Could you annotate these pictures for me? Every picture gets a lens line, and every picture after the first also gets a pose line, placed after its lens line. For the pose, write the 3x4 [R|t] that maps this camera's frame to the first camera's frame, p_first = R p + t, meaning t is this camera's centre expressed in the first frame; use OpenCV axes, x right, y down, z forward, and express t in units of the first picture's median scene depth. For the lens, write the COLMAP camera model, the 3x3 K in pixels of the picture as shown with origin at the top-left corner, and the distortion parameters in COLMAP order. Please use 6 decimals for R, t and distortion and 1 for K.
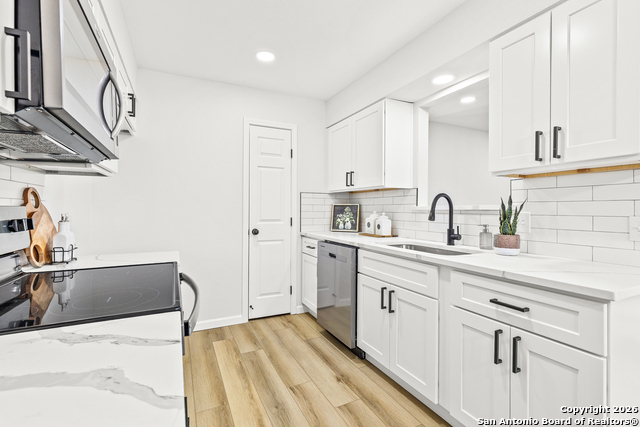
lens RADIAL K [[293.9, 0, 328.7], [0, 293.9, 211.1], [0, 0, 1]] dist [0.015657, -0.003333]
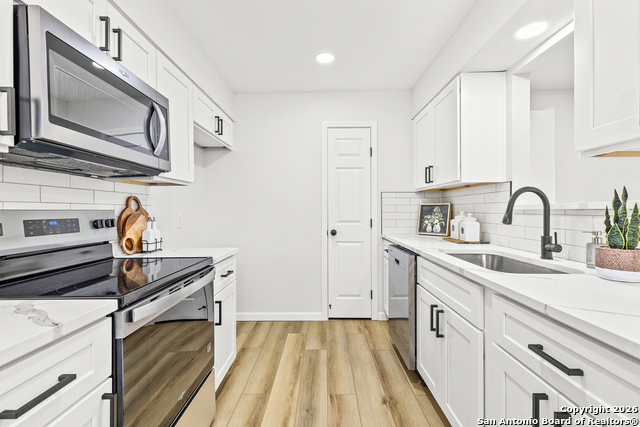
lens RADIAL K [[293.9, 0, 324.3], [0, 293.9, 211.8], [0, 0, 1]] dist [0.015657, -0.003333]
pose [[0.890873, -0.005375, -0.454222, 0.244747], [0.005204, 0.999985, -0.001626, 0.000018], [0.454224, -0.000915, 0.890887, 0.109366]]
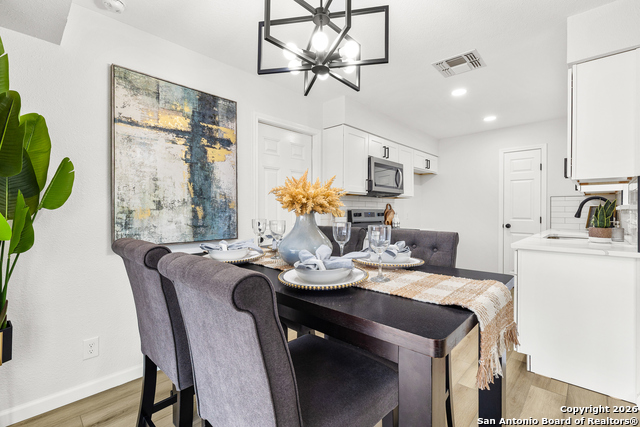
lens RADIAL K [[293.9, 0, 324.2], [0, 293.9, 211.2], [0, 0, 1]] dist [0.015657, -0.003333]
pose [[0.353601, -0.001983, -0.935394, 1.056905], [-0.006132, 0.999971, -0.004438, 0.014039], [0.935376, 0.007306, 0.353579, -0.480315]]
